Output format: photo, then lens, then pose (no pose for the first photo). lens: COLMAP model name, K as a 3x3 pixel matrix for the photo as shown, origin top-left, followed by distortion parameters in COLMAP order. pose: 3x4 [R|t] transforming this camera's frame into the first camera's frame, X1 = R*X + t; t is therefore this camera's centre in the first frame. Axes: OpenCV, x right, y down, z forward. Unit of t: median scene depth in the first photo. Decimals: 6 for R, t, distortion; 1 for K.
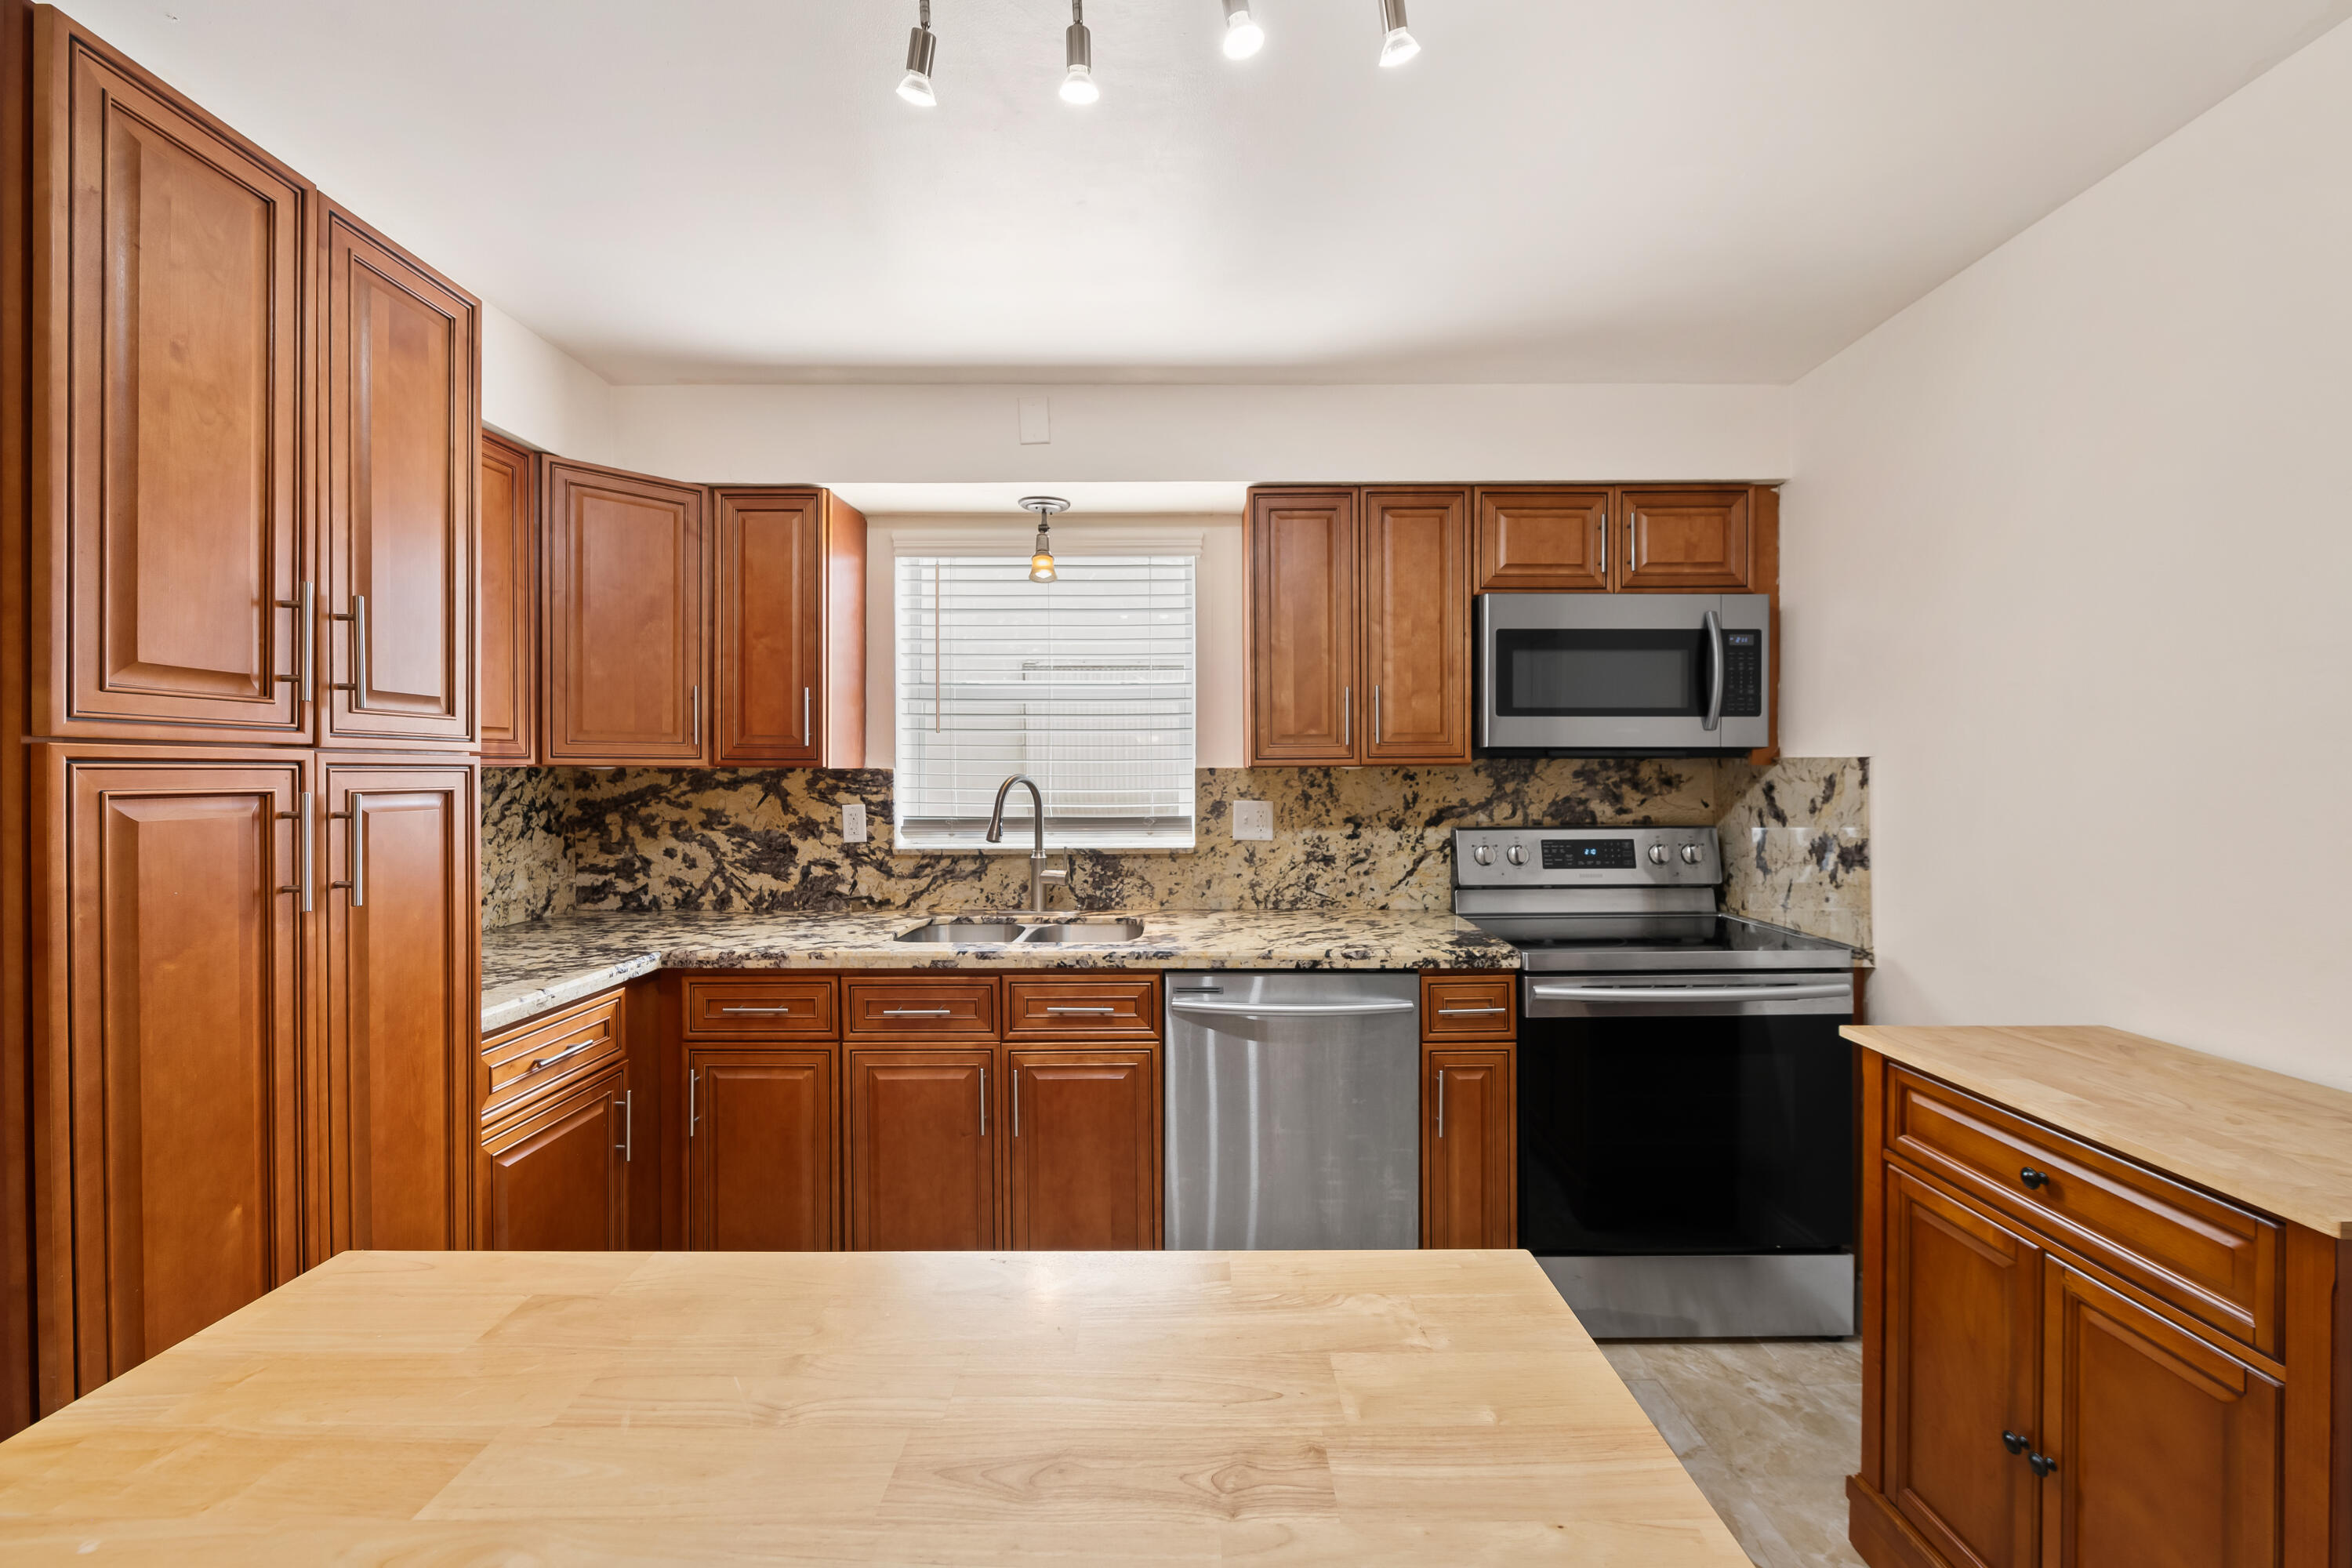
lens RADIAL K [[930.0, 0, 1186.7], [0, 930.0, 779.4], [0, 0, 1]] dist [0.003425, -0.004505]
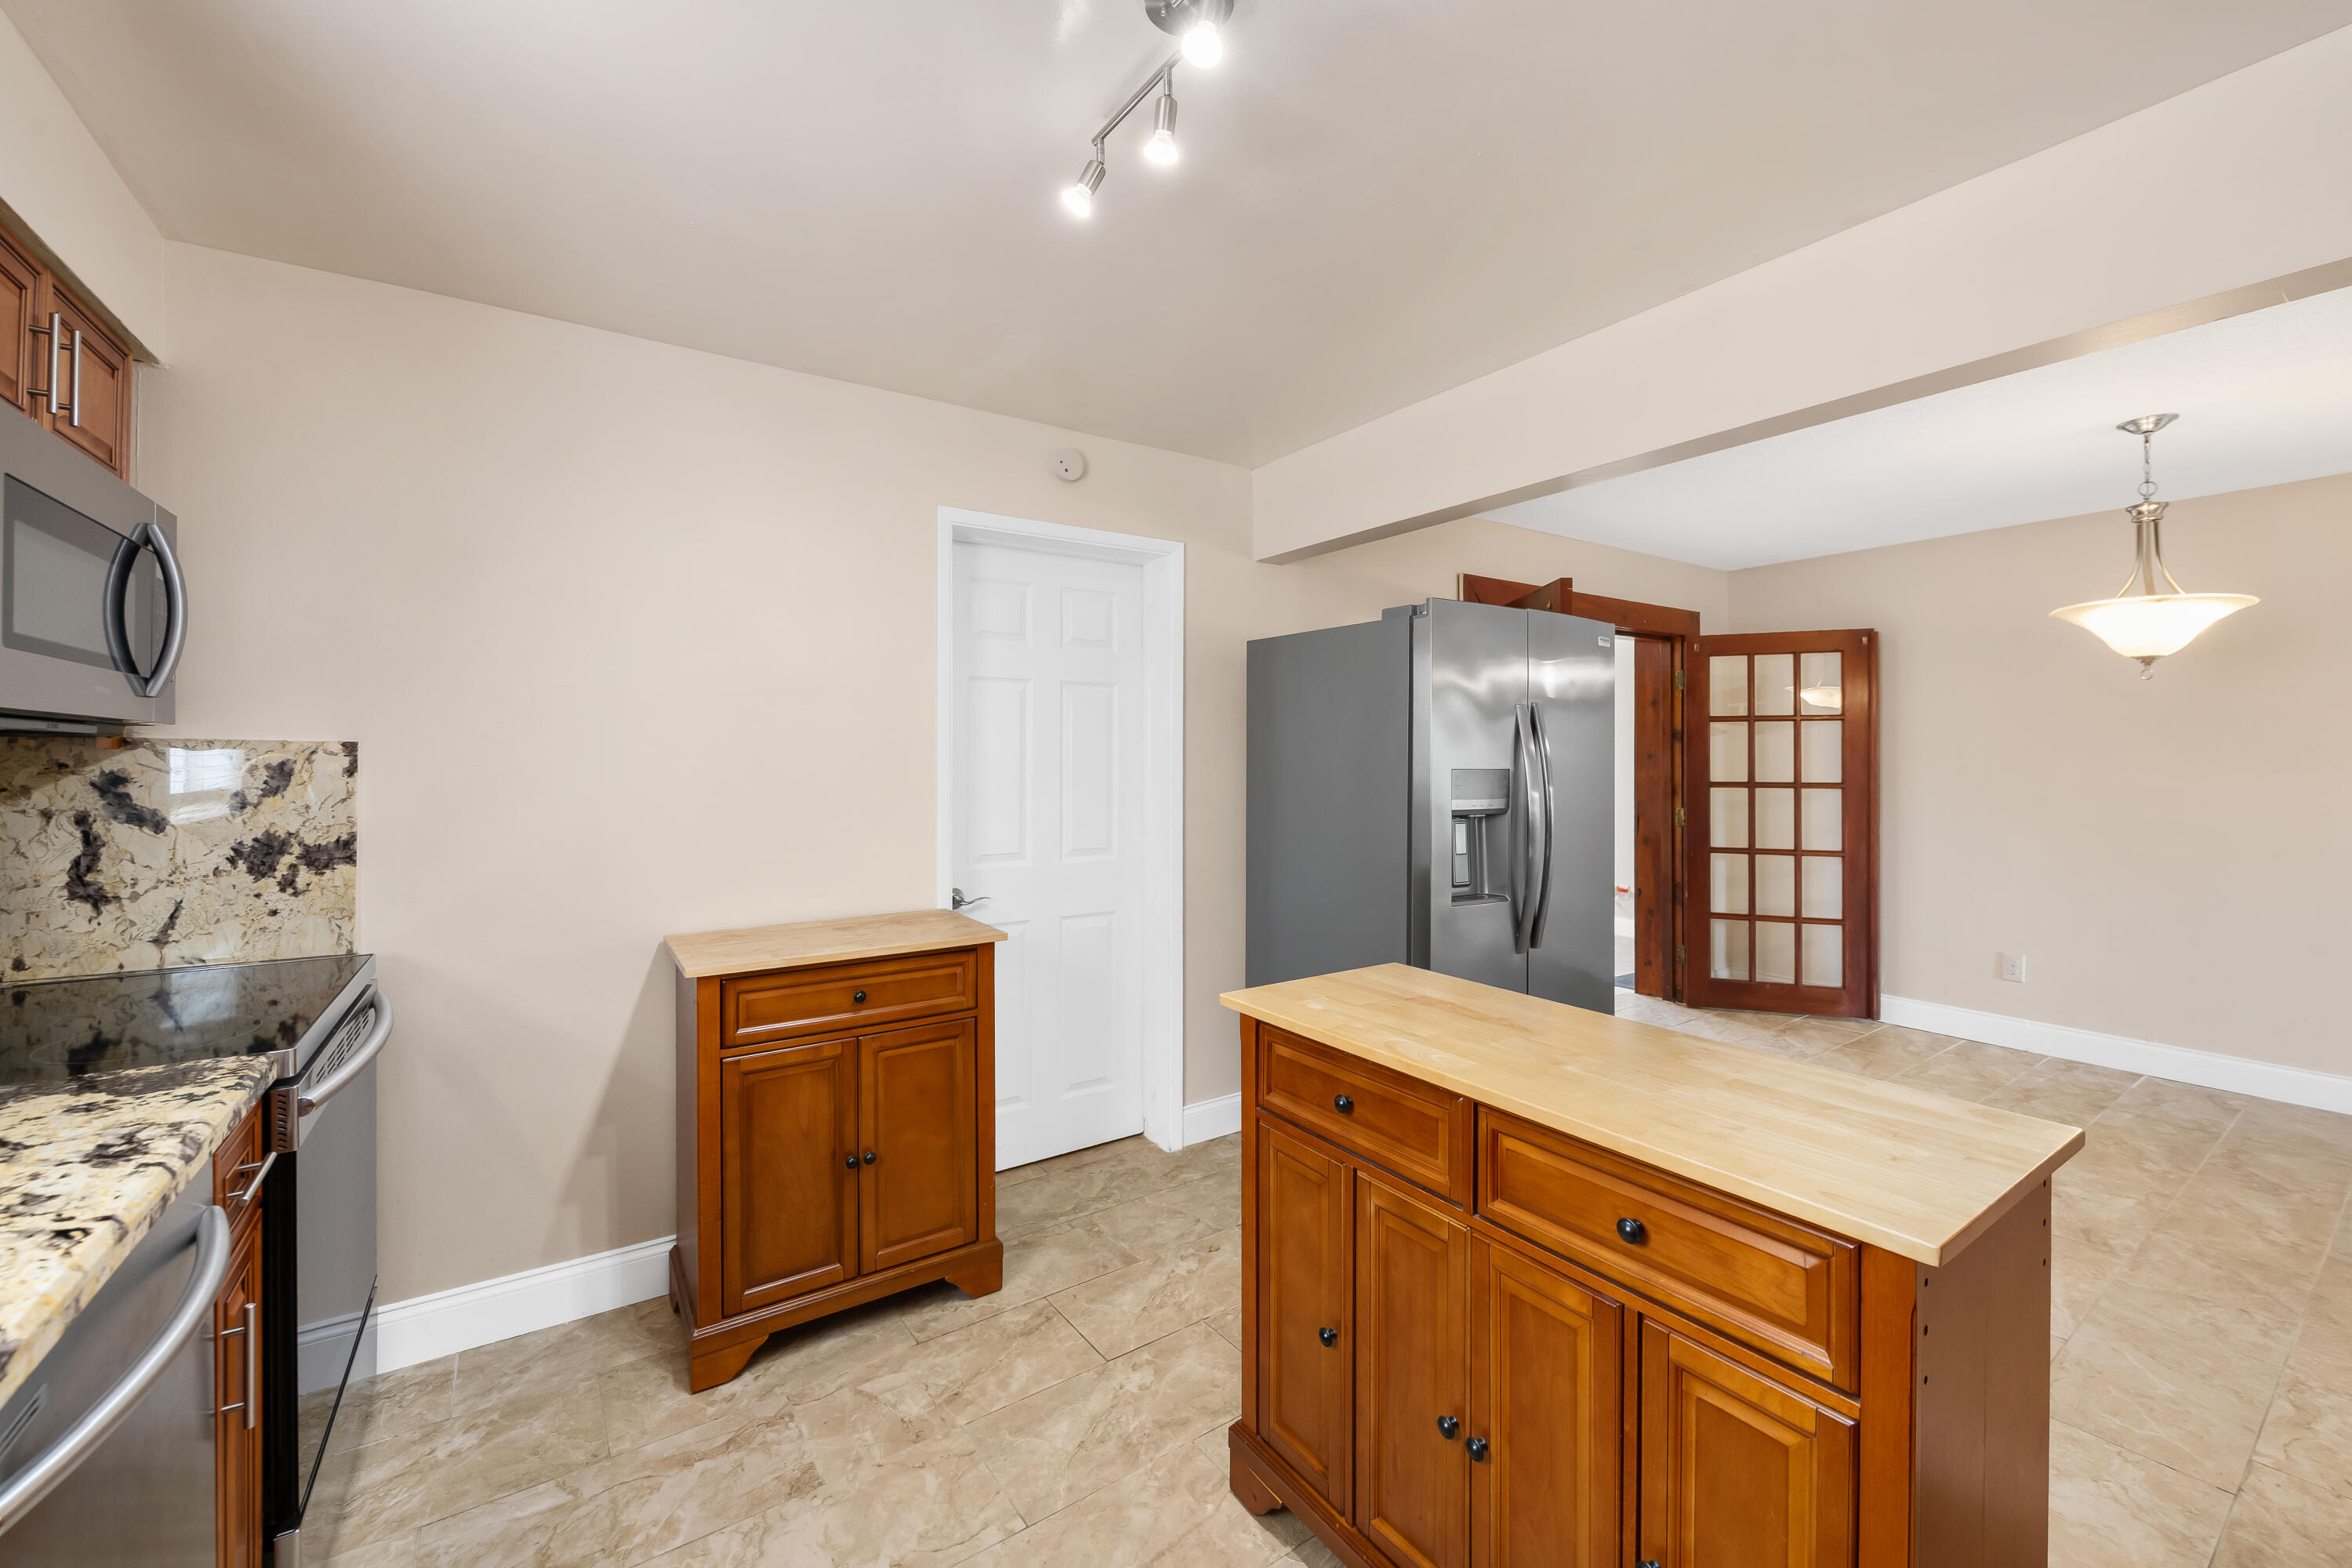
lens RADIAL K [[943.3, 0, 1183.3], [0, 943.3, 757.8], [0, 0, 1]] dist [0.009902, -0.005278]
pose [[-0.568245, 0.000674, 0.822859, -0.393528], [0.005879, 0.999977, 0.003241, -0.005346], [-0.822838, 0.006679, -0.568237, 0.687799]]
